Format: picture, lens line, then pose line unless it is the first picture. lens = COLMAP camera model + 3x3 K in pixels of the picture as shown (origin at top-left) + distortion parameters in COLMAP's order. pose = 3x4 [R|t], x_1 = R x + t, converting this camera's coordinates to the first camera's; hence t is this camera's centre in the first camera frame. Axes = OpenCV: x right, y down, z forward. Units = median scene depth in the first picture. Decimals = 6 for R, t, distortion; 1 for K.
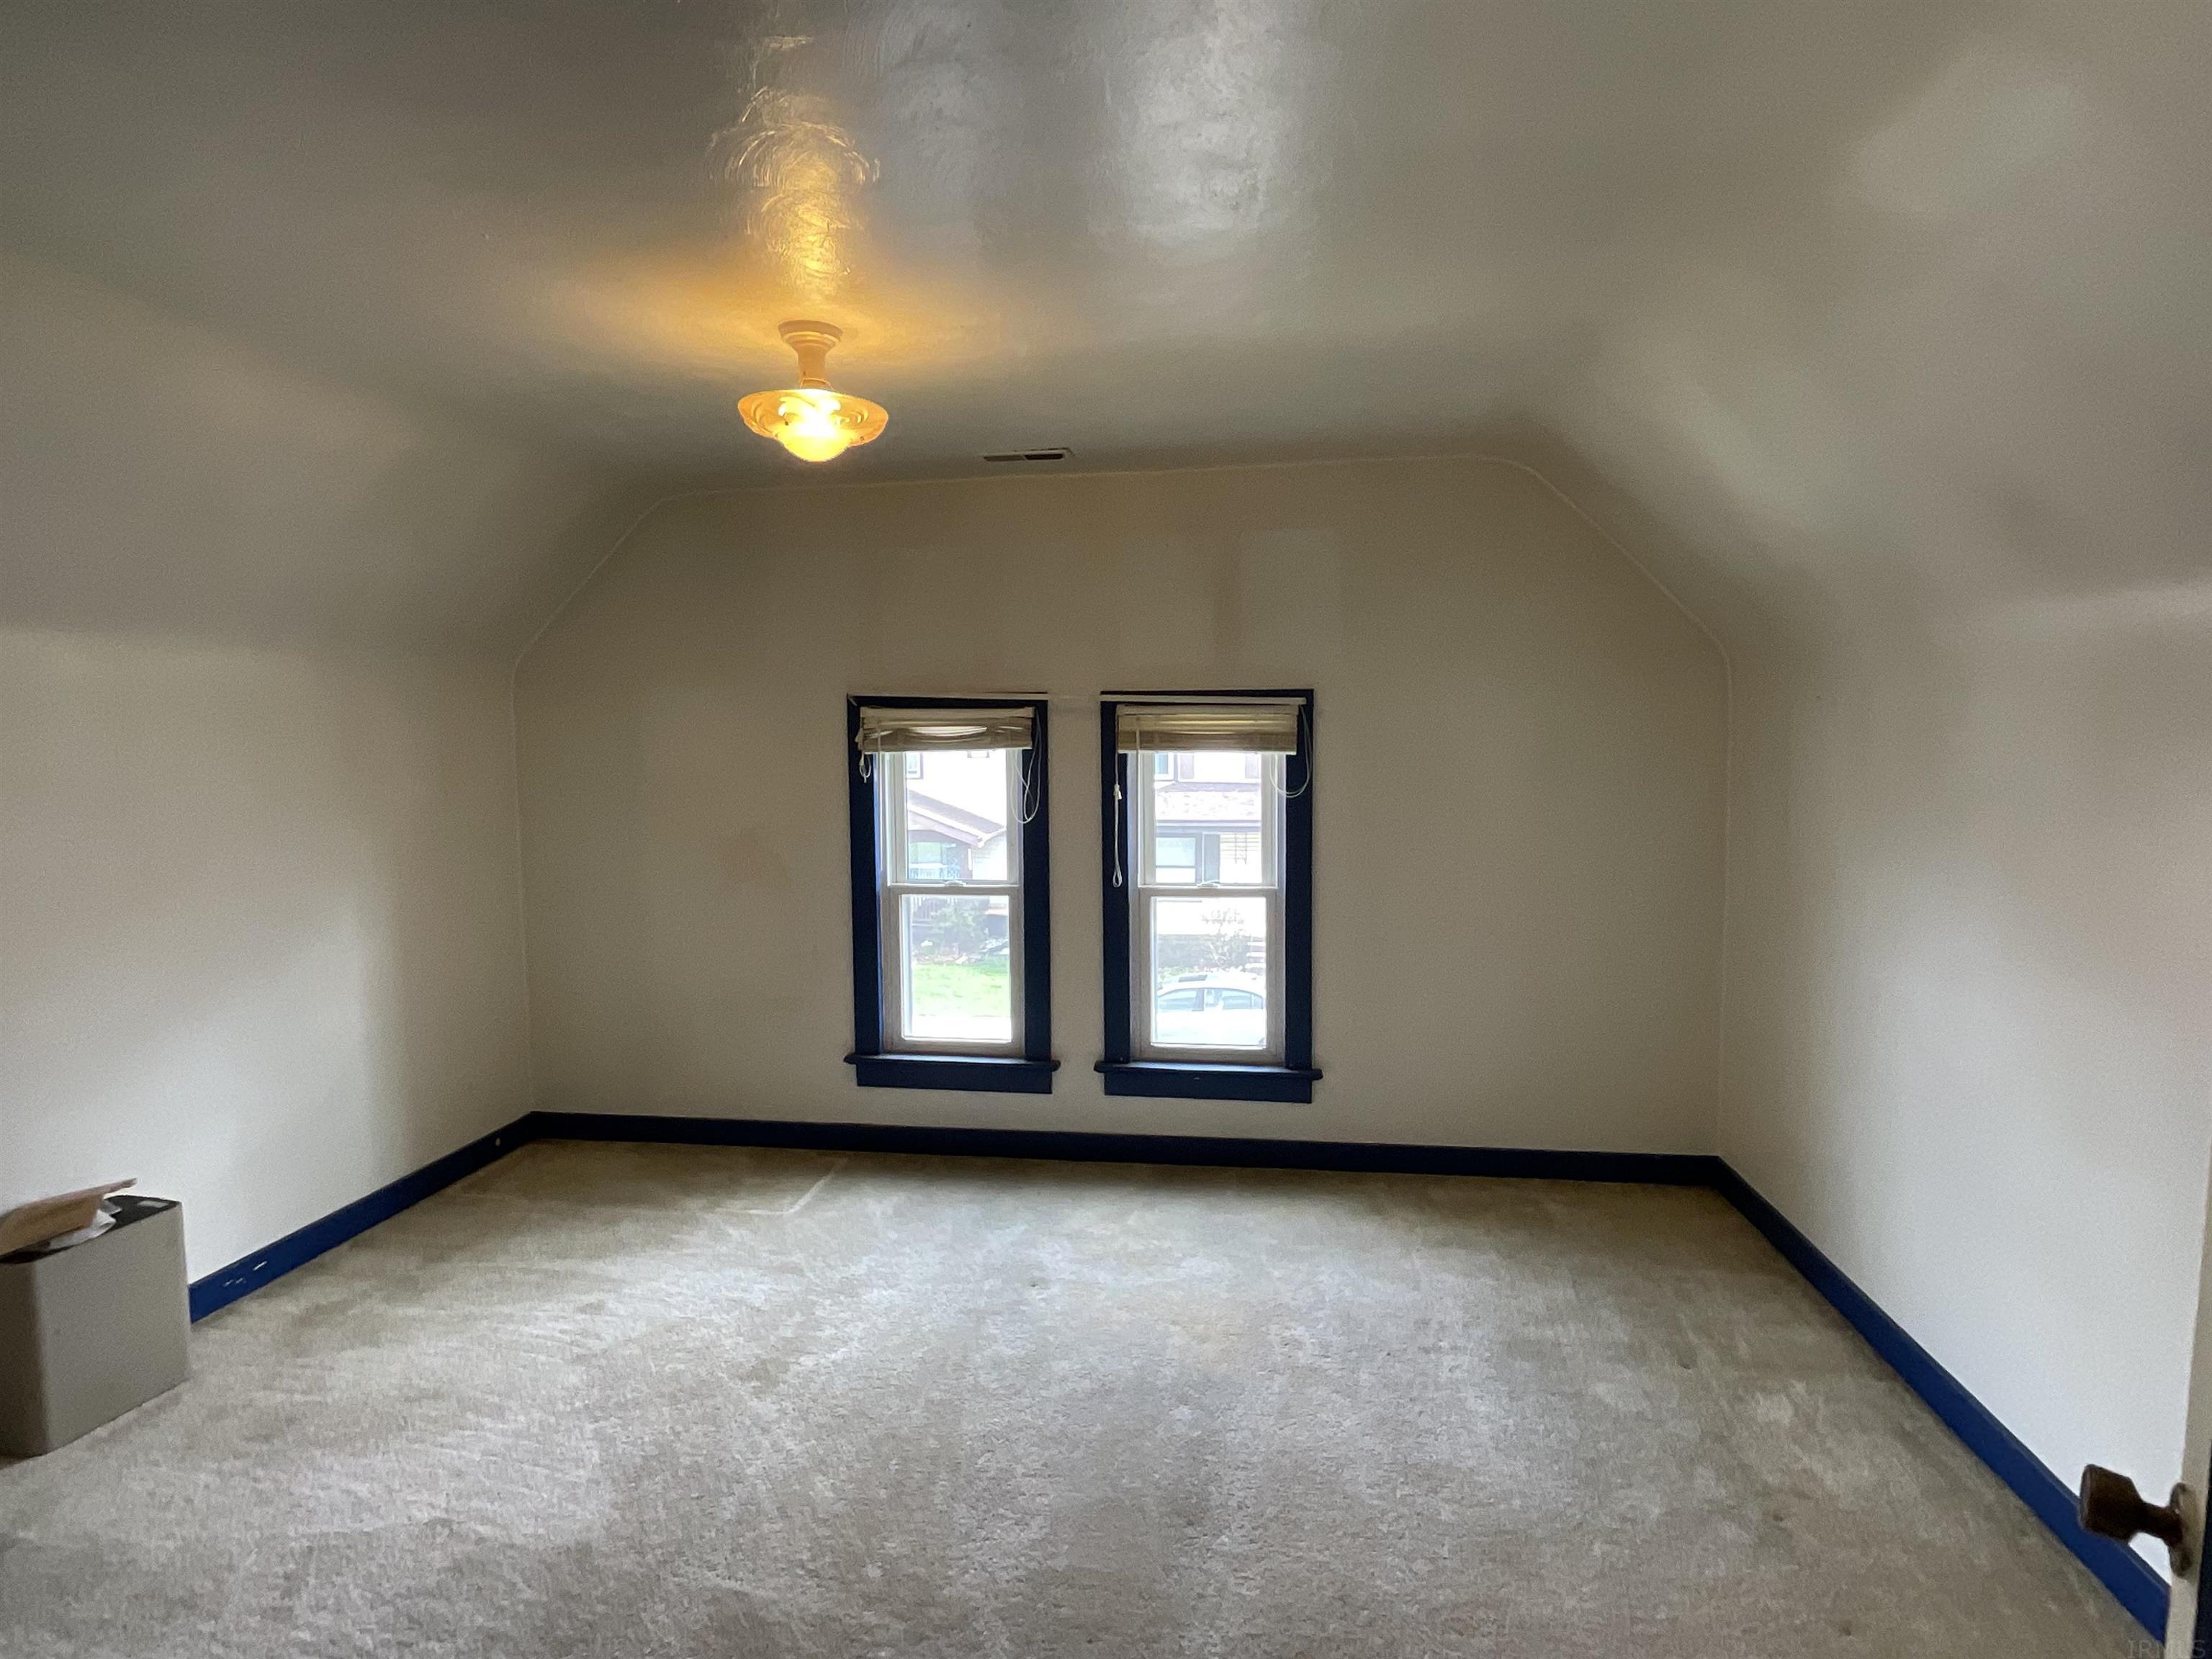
lens RADIAL K [[1168.4, 0, 1128.1], [0, 1168.4, 822.5], [0, 0, 1]] dist [-0.007534, 0.015403]
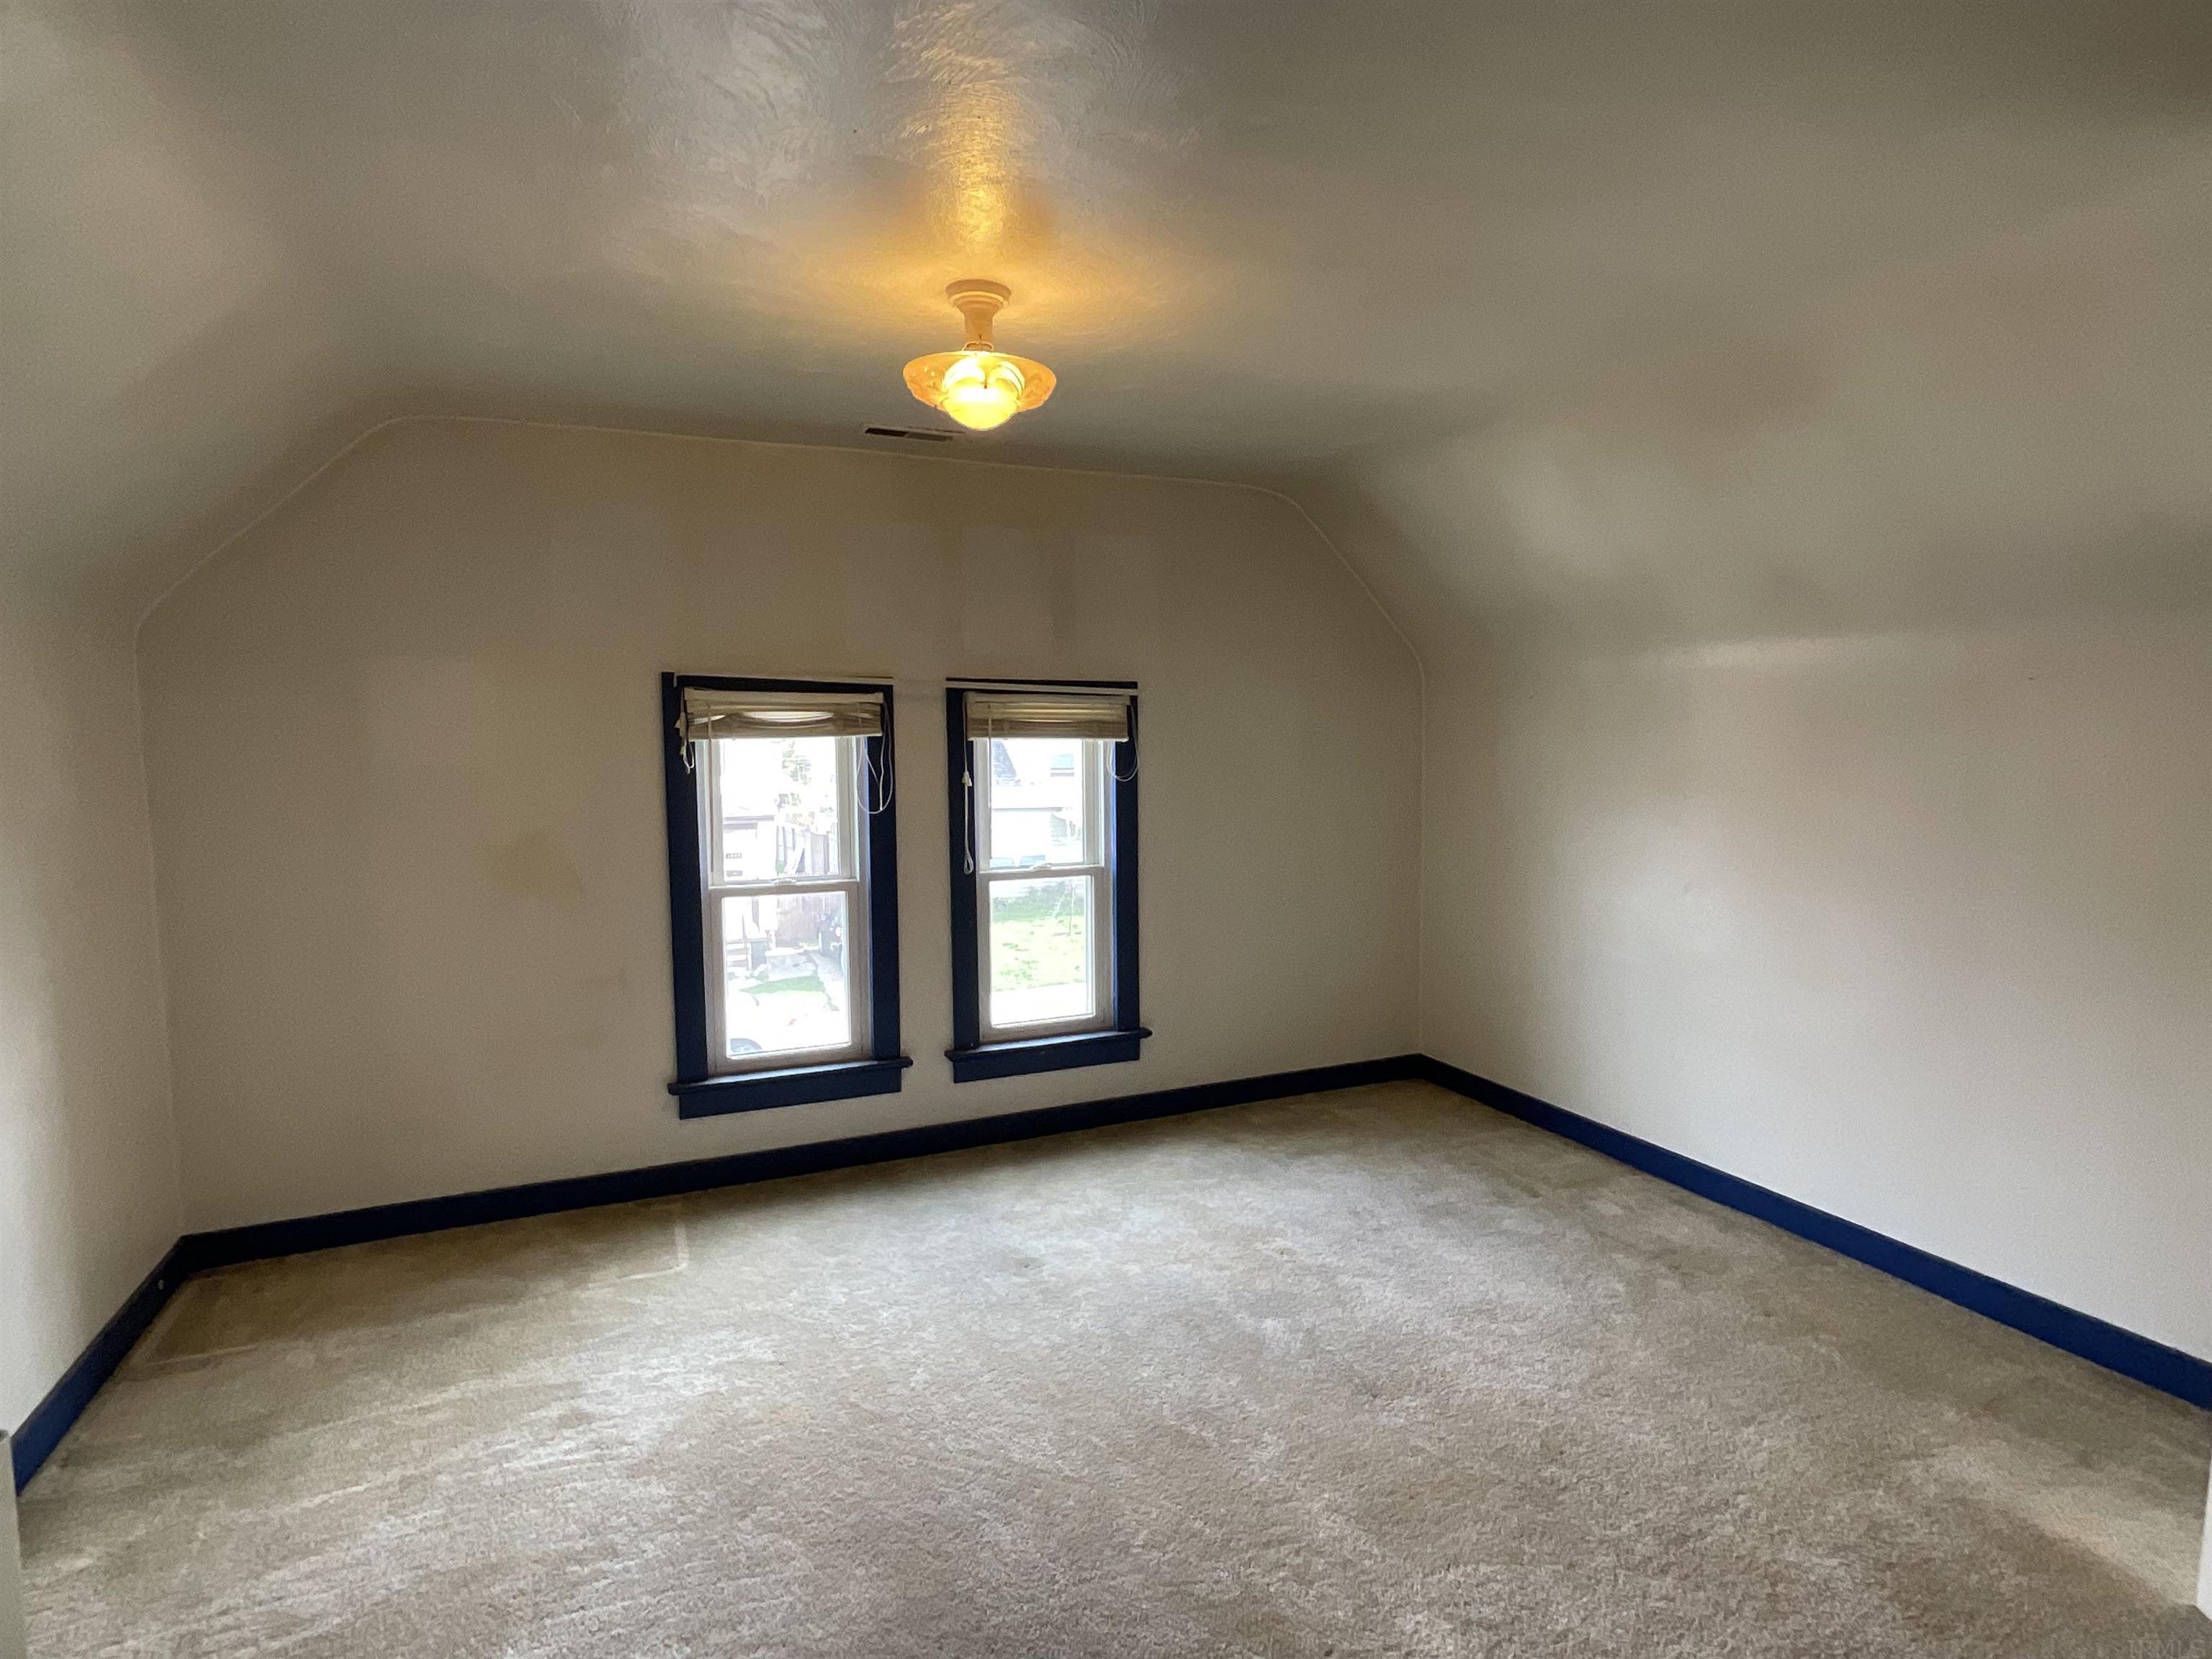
lens RADIAL K [[1168.4, 0, 1128.1], [0, 1168.4, 822.5], [0, 0, 1]] dist [-0.007534, 0.015403]
pose [[0.844263, -0.037246, 0.534633, -0.429595], [0.032120, 0.999305, 0.018896, -0.003411], [-0.534965, 0.001220, 0.844873, 0.079172]]
